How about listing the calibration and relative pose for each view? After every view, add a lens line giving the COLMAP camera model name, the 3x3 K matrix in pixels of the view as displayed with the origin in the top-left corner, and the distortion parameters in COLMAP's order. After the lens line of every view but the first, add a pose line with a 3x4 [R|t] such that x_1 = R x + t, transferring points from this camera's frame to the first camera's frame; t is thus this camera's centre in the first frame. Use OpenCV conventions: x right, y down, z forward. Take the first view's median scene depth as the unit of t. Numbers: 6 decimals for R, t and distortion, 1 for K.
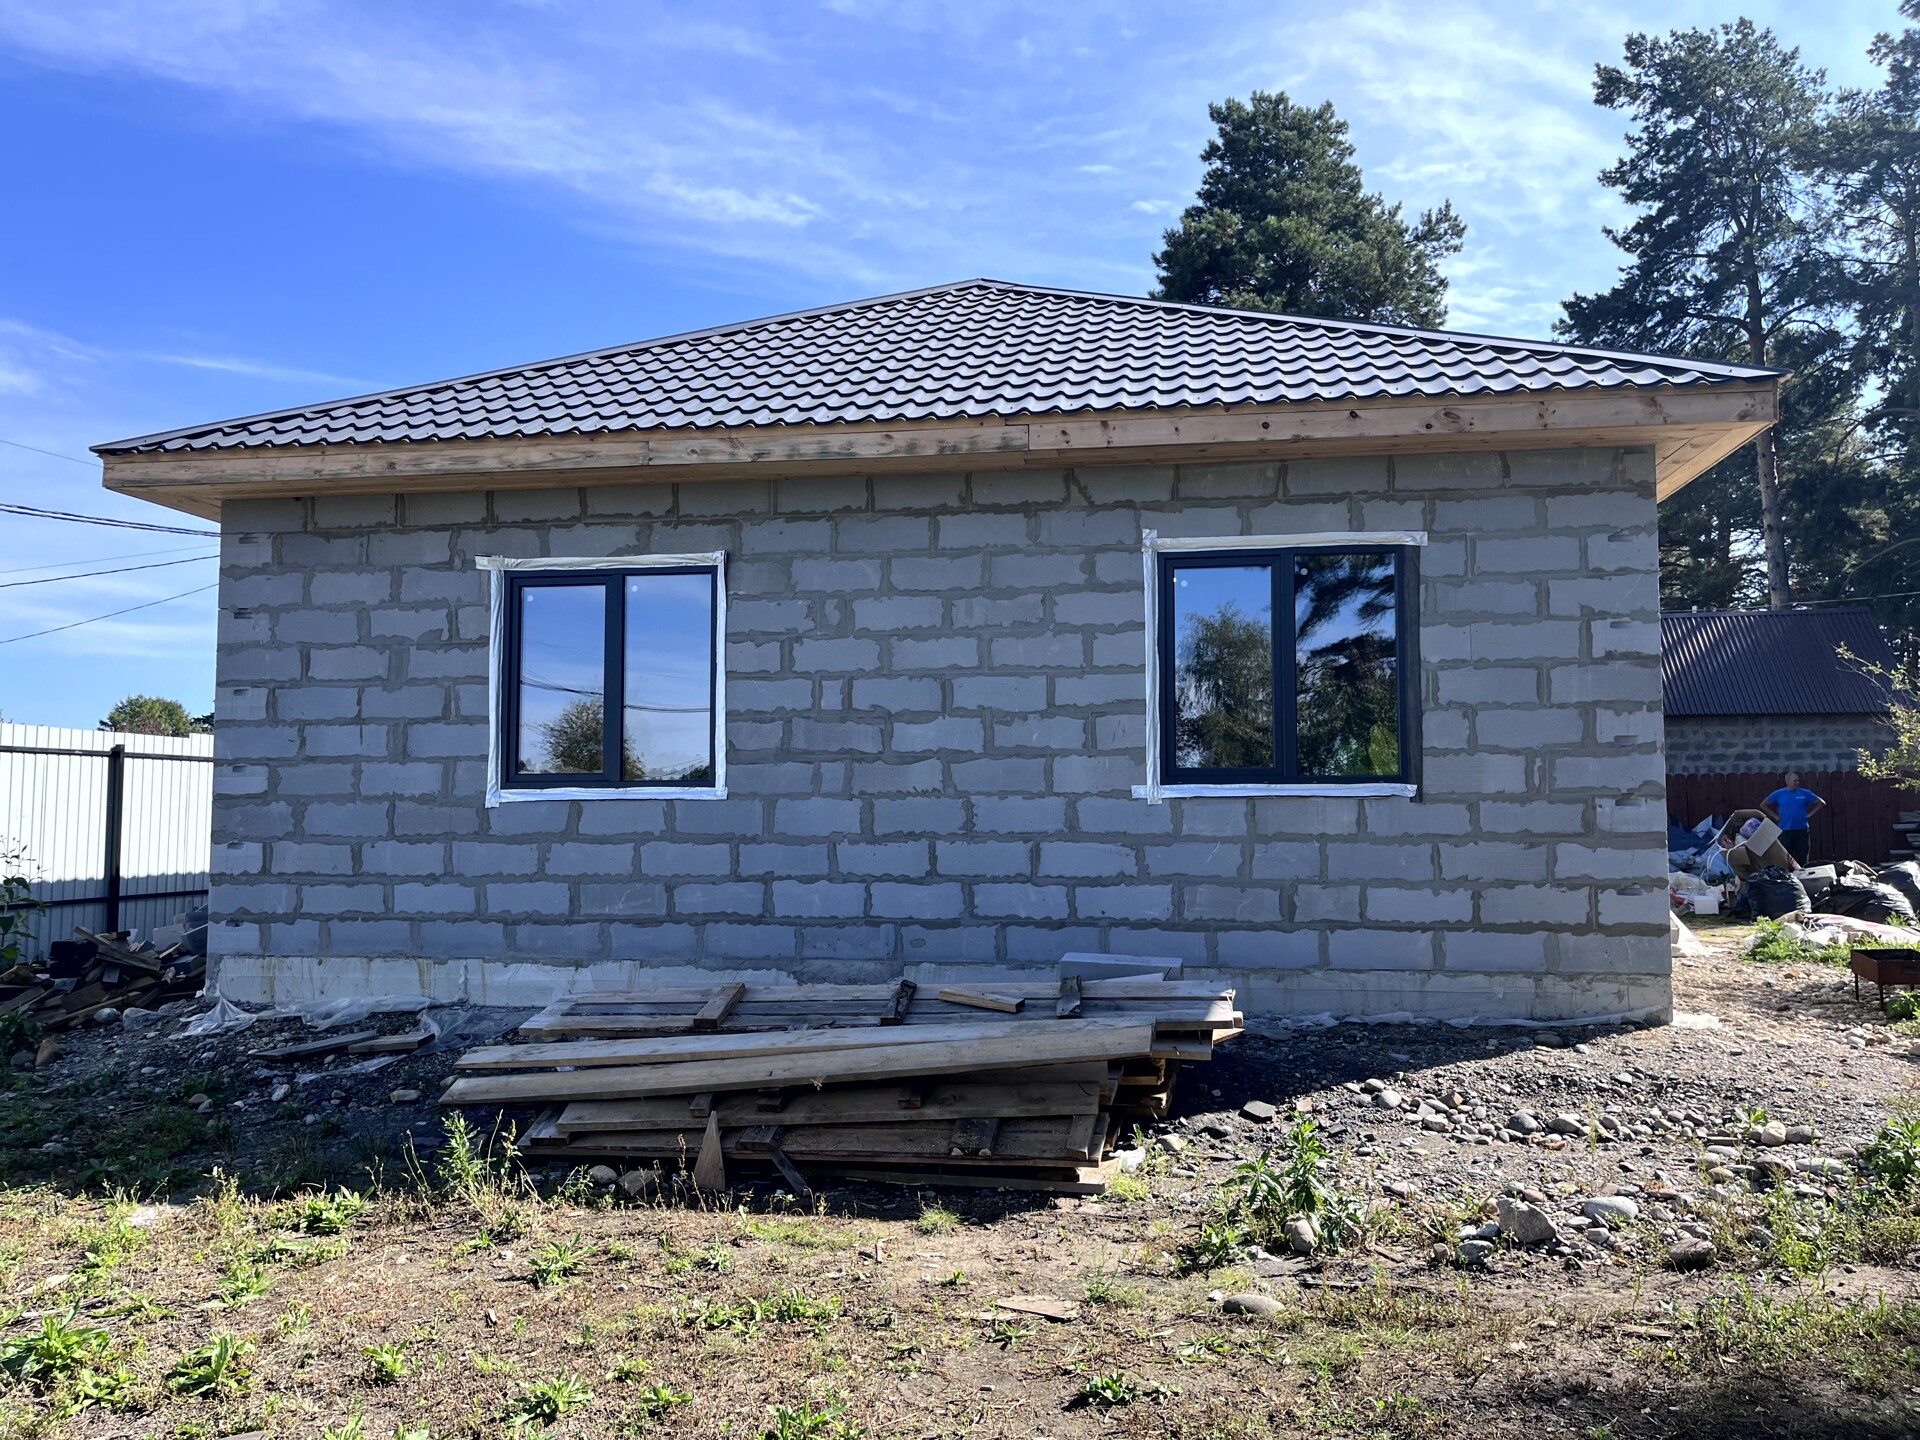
lens RADIAL K [[1443.7, 0, 960.0], [0, 1443.7, 720.0], [0, 0, 1]] dist [0.086024, -0.142230]
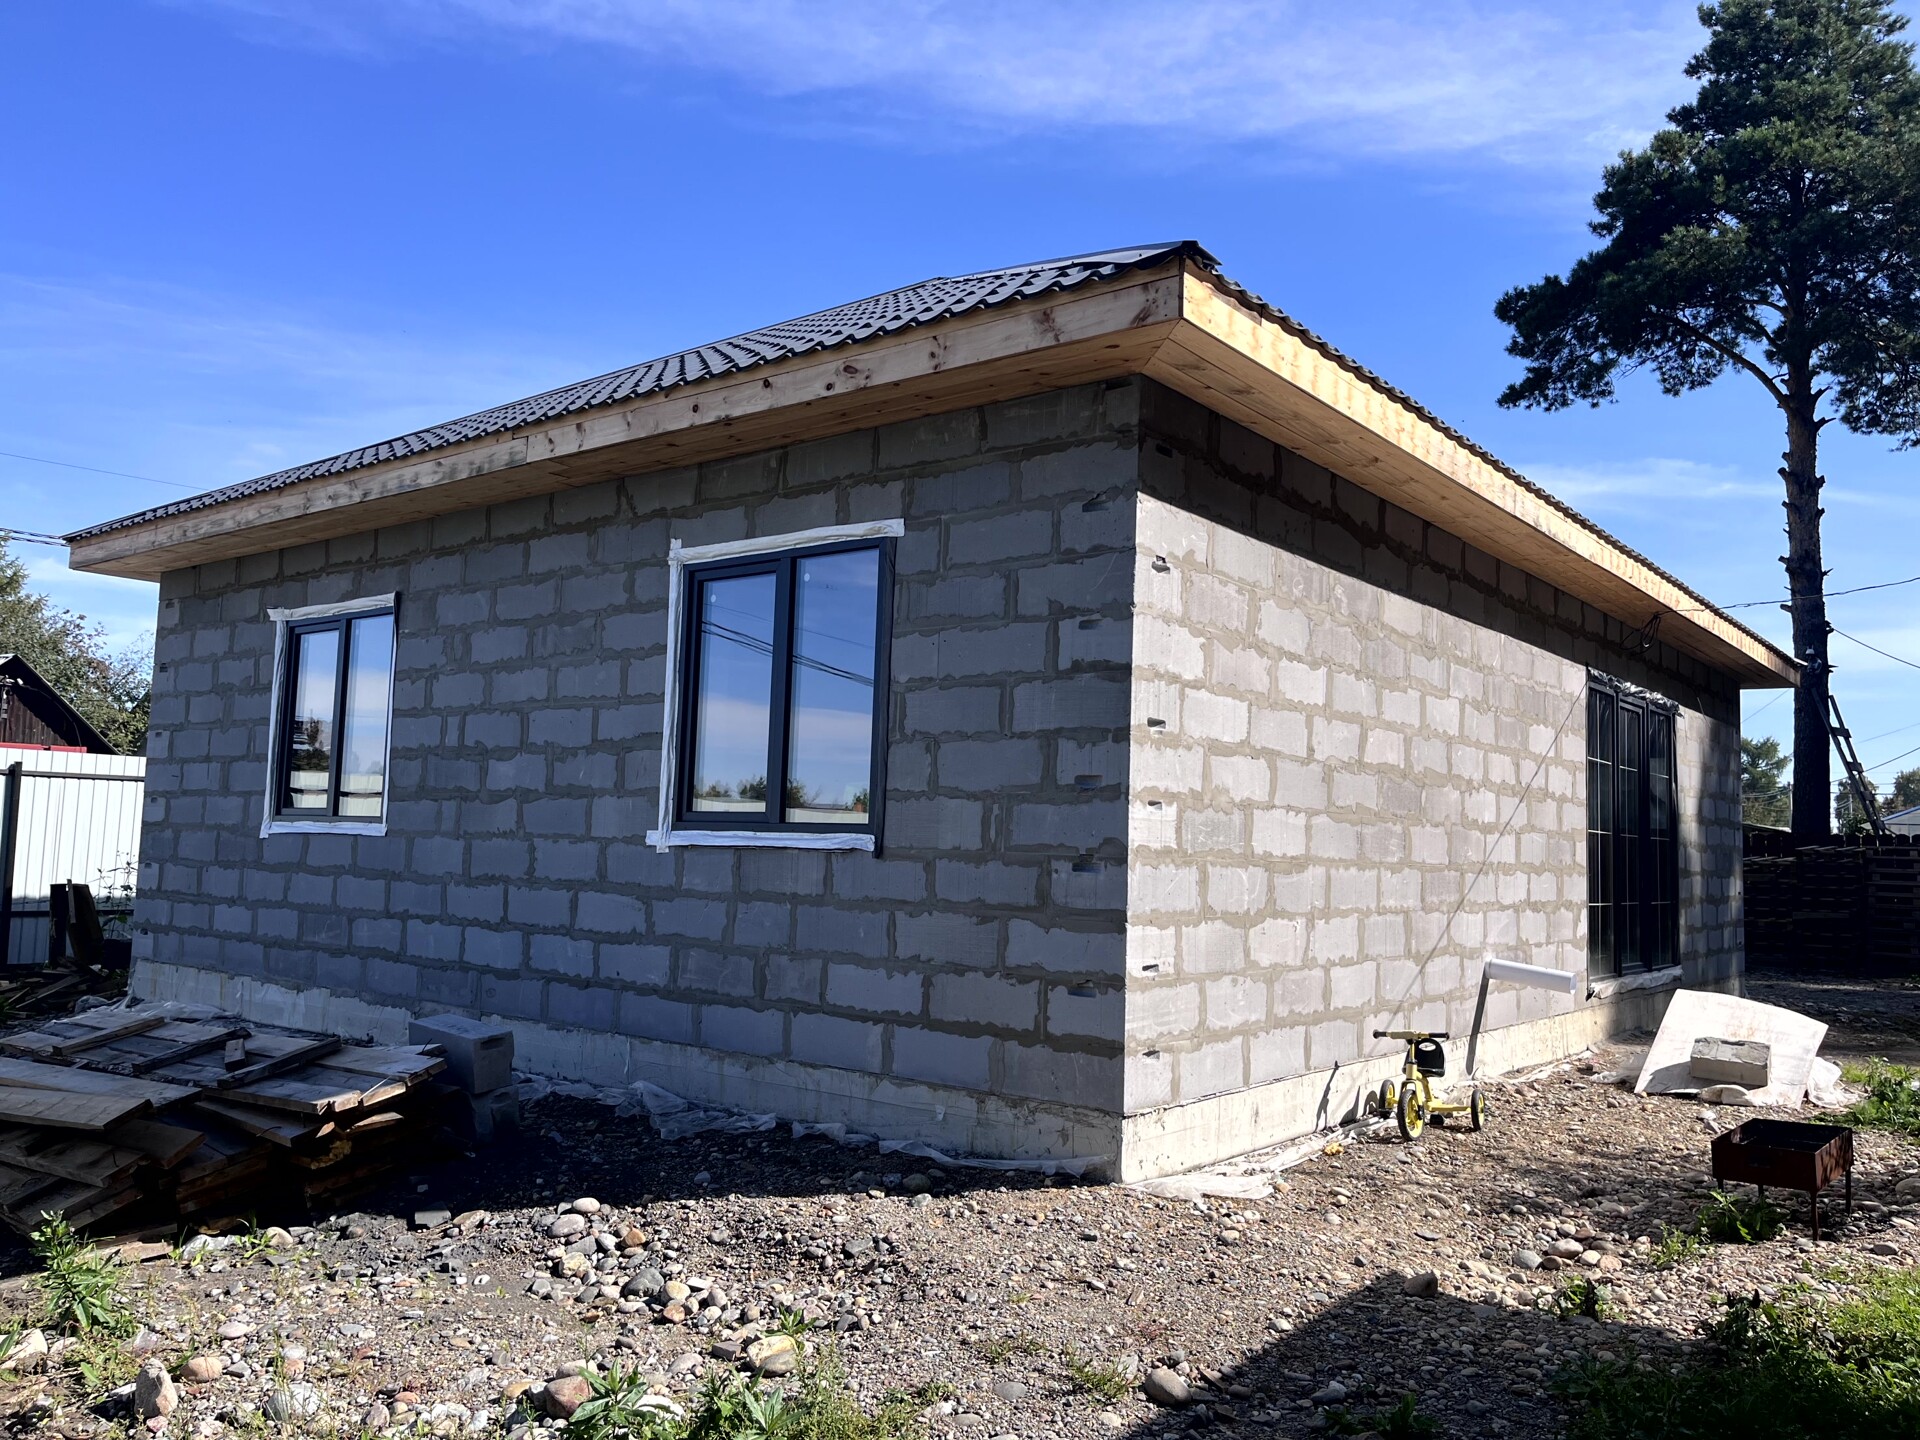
lens RADIAL K [[1443.7, 0, 960.0], [0, 1443.7, 720.0], [0, 0, 1]] dist [0.086024, -0.142230]
pose [[0.870680, -0.014915, -0.491624, 0.702238], [0.001808, 0.999630, -0.027124, 0.002294], [0.491847, 0.022727, 0.870385, 0.316142]]
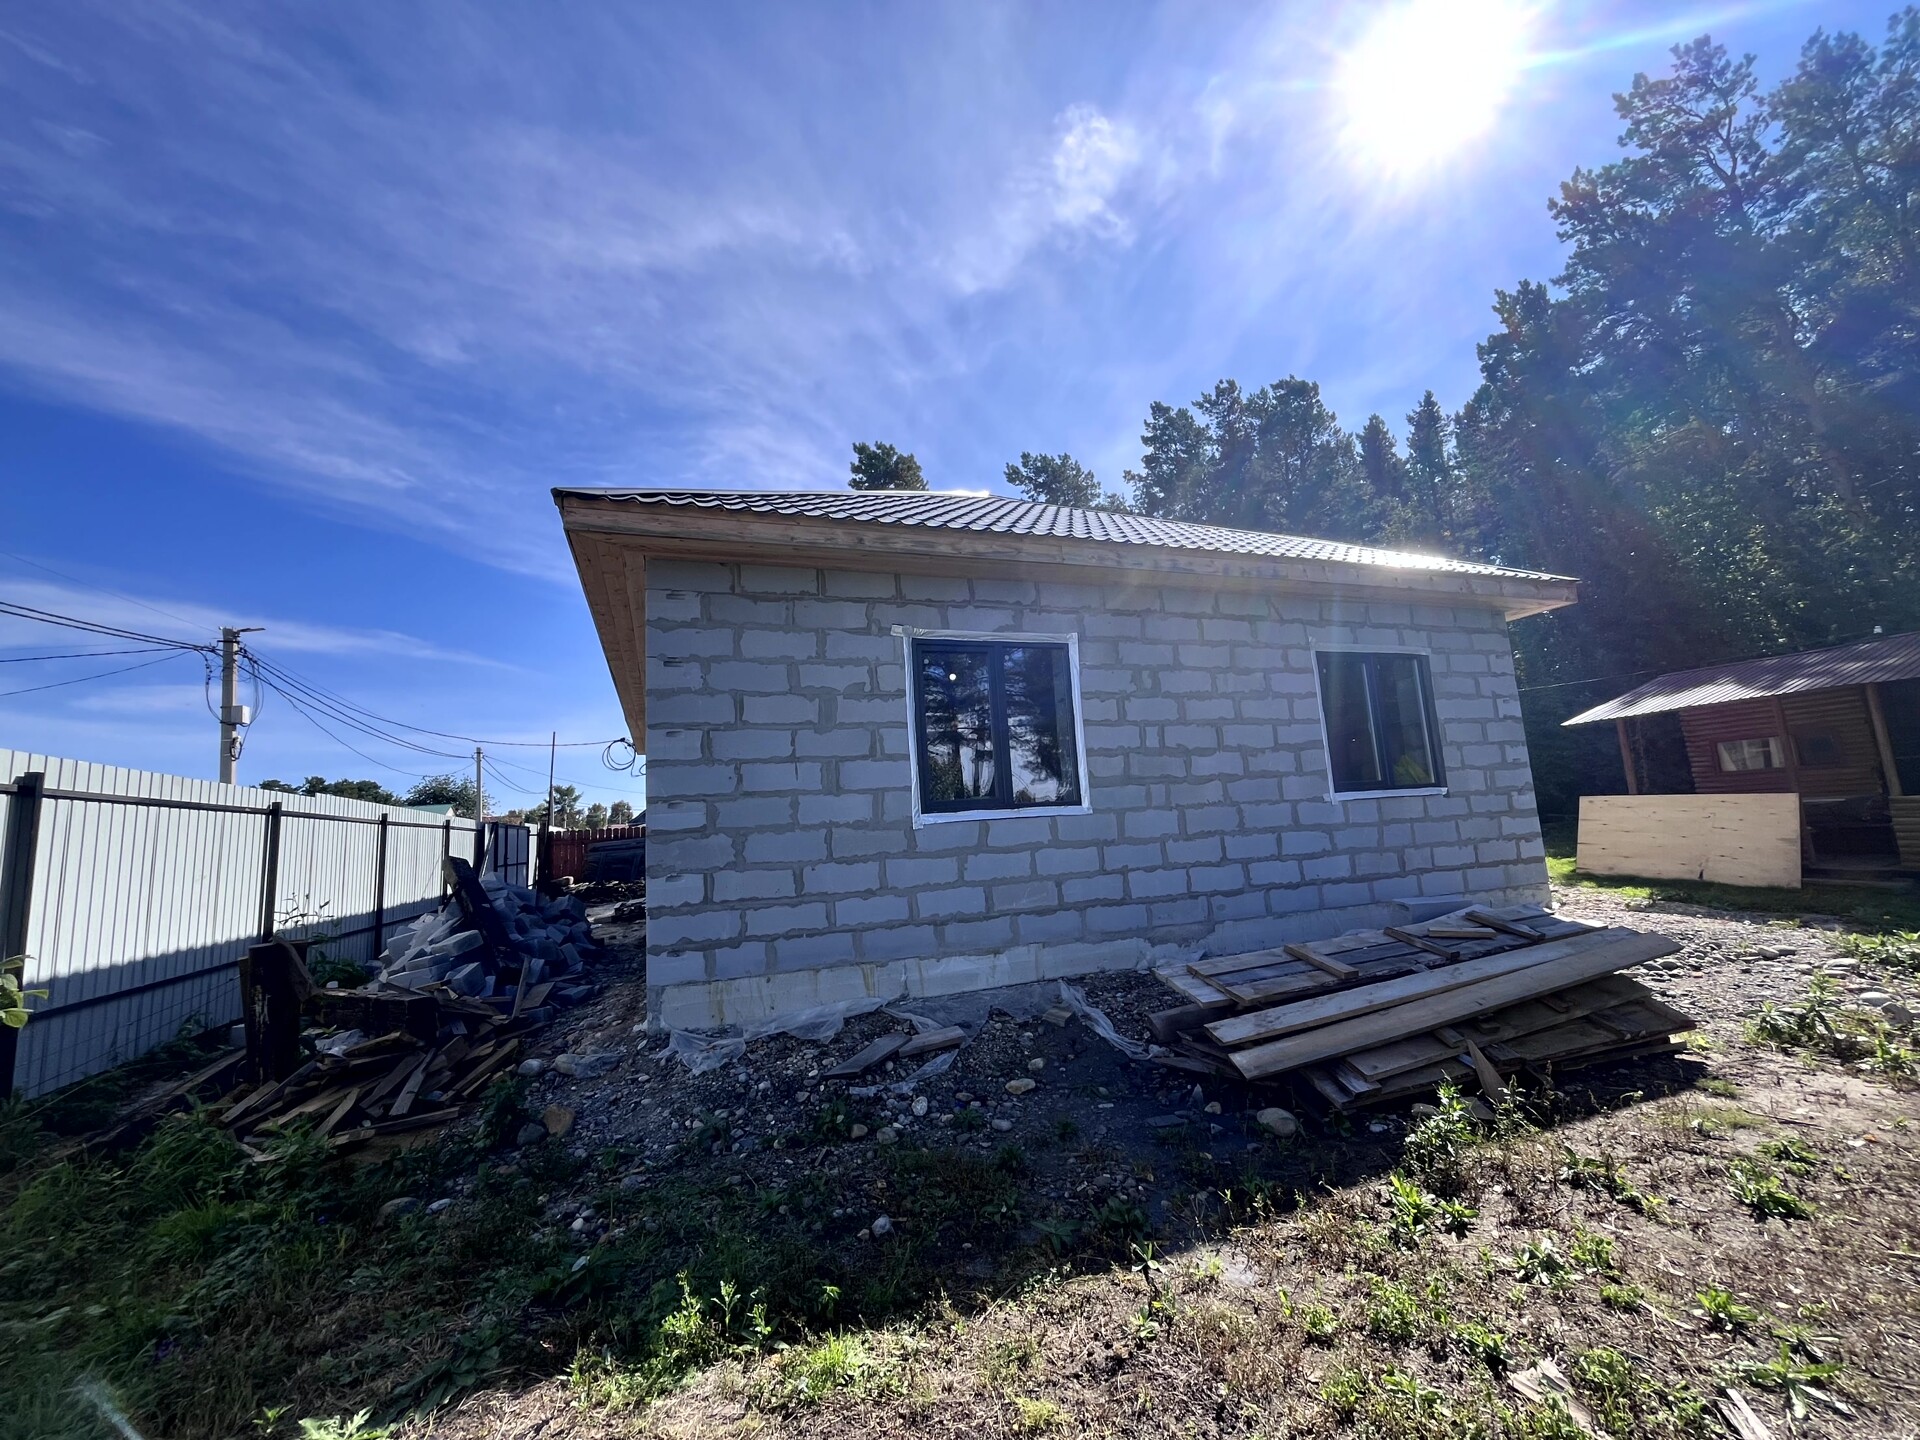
lens RADIAL K [[780.5, 0, 960.0], [0, 780.5, 720.0], [0, 0, 1]] dist [0.000701, 0.000056]
pose [[0.872033, 0.019978, 0.489039, -0.637788], [0.025681, 0.995923, -0.086479, 0.027840], [-0.488773, 0.087972, 0.867964, 0.429501]]
